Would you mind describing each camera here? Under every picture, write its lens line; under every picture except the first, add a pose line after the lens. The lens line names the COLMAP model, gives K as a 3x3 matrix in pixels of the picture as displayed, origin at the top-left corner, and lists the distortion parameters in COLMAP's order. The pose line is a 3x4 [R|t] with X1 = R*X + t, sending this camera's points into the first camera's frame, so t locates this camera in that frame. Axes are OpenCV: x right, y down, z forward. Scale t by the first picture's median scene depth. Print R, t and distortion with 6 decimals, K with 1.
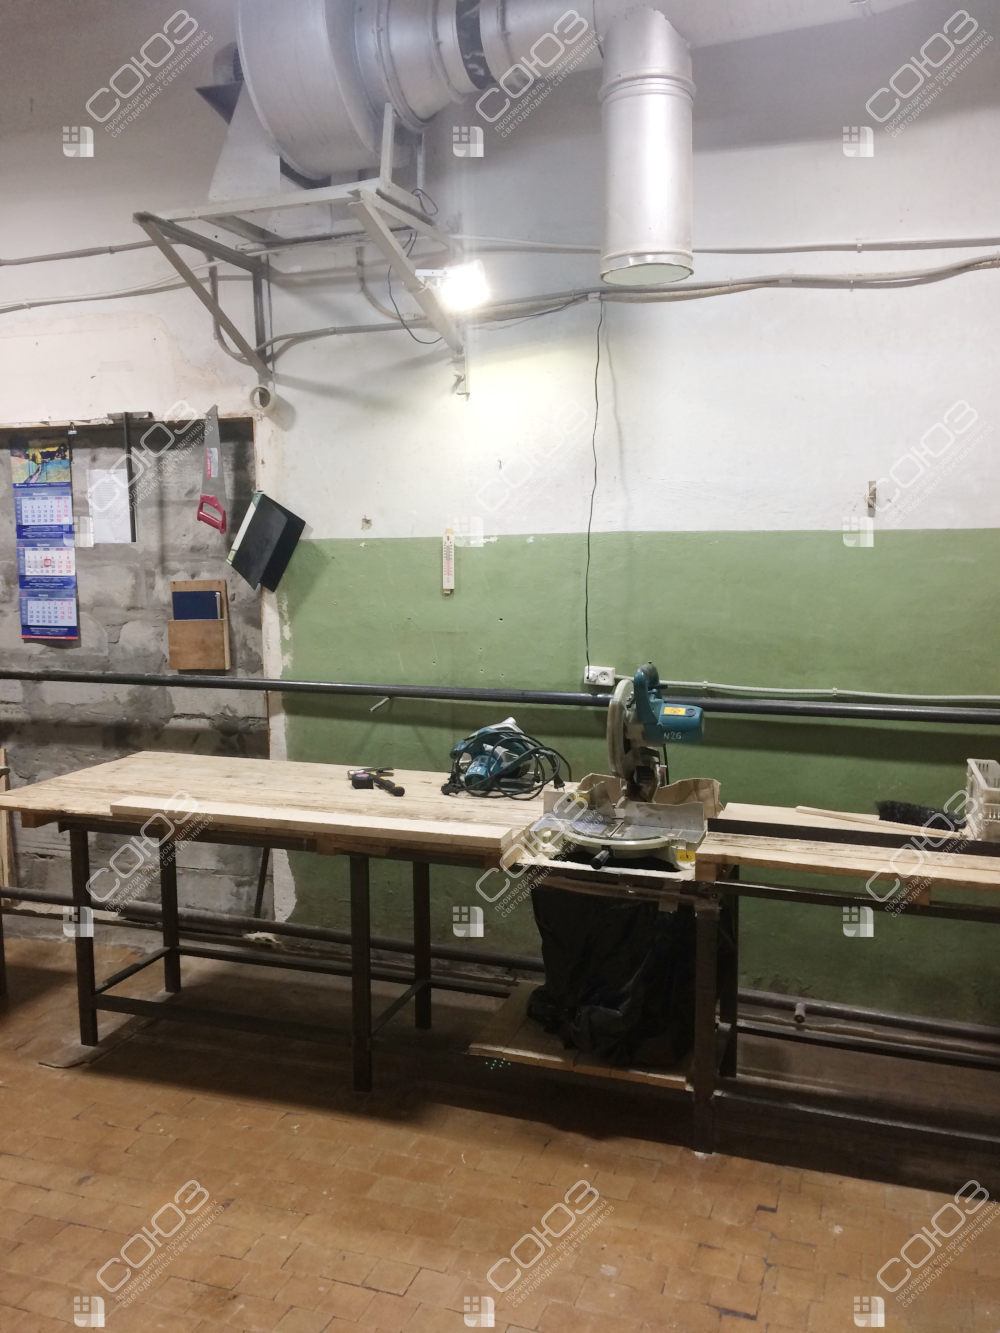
lens RADIAL K [[1108.1, 0, 512.2], [0, 1108.1, 667.2], [0, 0, 1]] dist [0.113987, -0.158559]
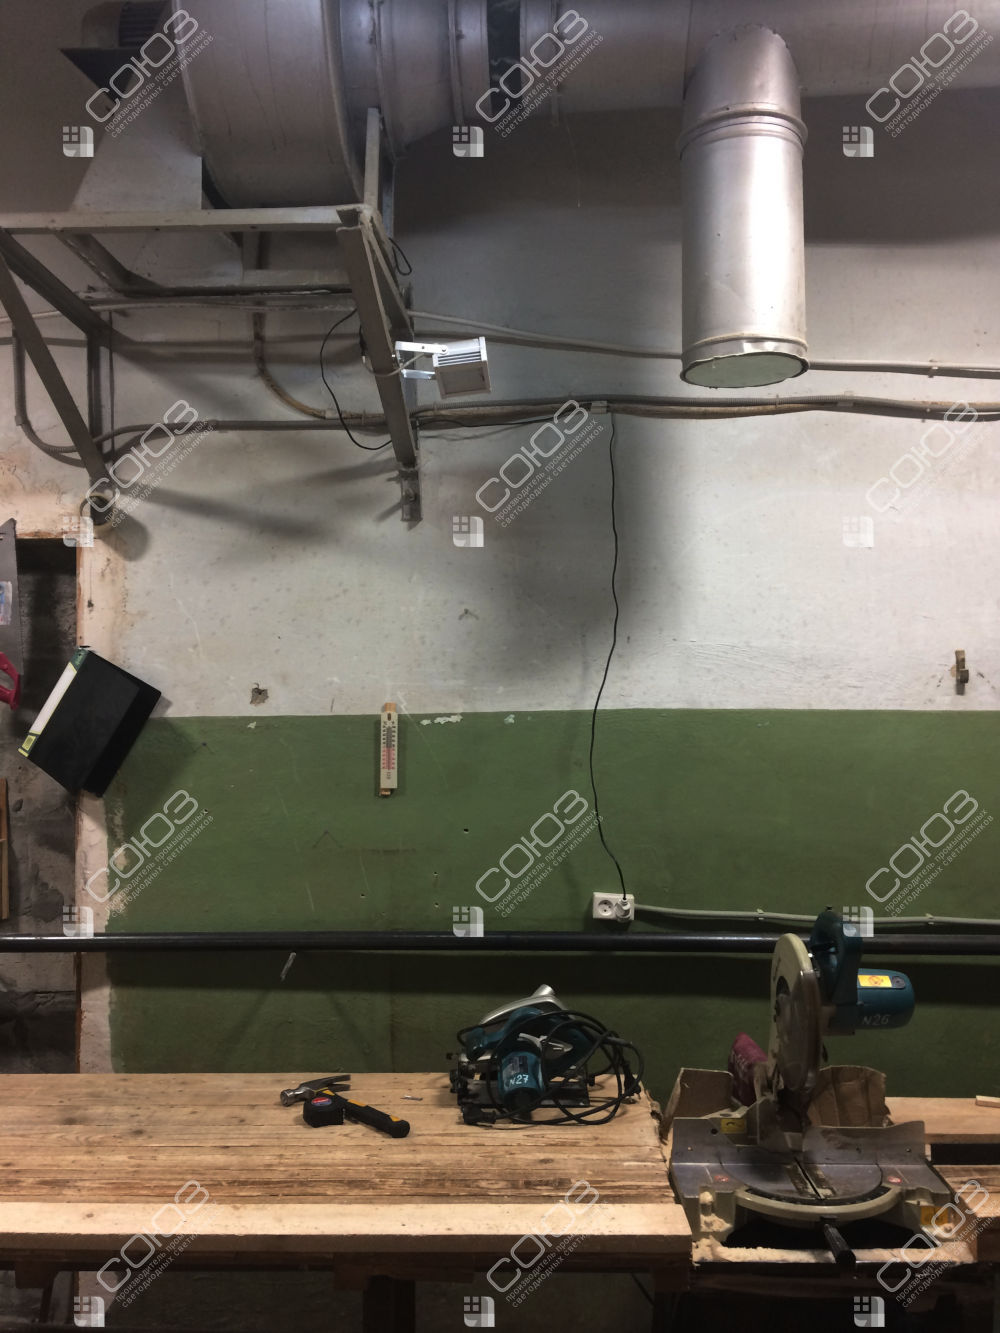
lens RADIAL K [[1108.1, 0, 500.7], [0, 1108.1, 671.0], [0, 0, 1]] dist [0.113987, -0.158559]
pose [[0.946566, 0.012867, 0.322254, -0.236332], [0.033095, 0.990054, -0.136740, -0.049351], [-0.320808, 0.140098, 0.936726, 0.335499]]
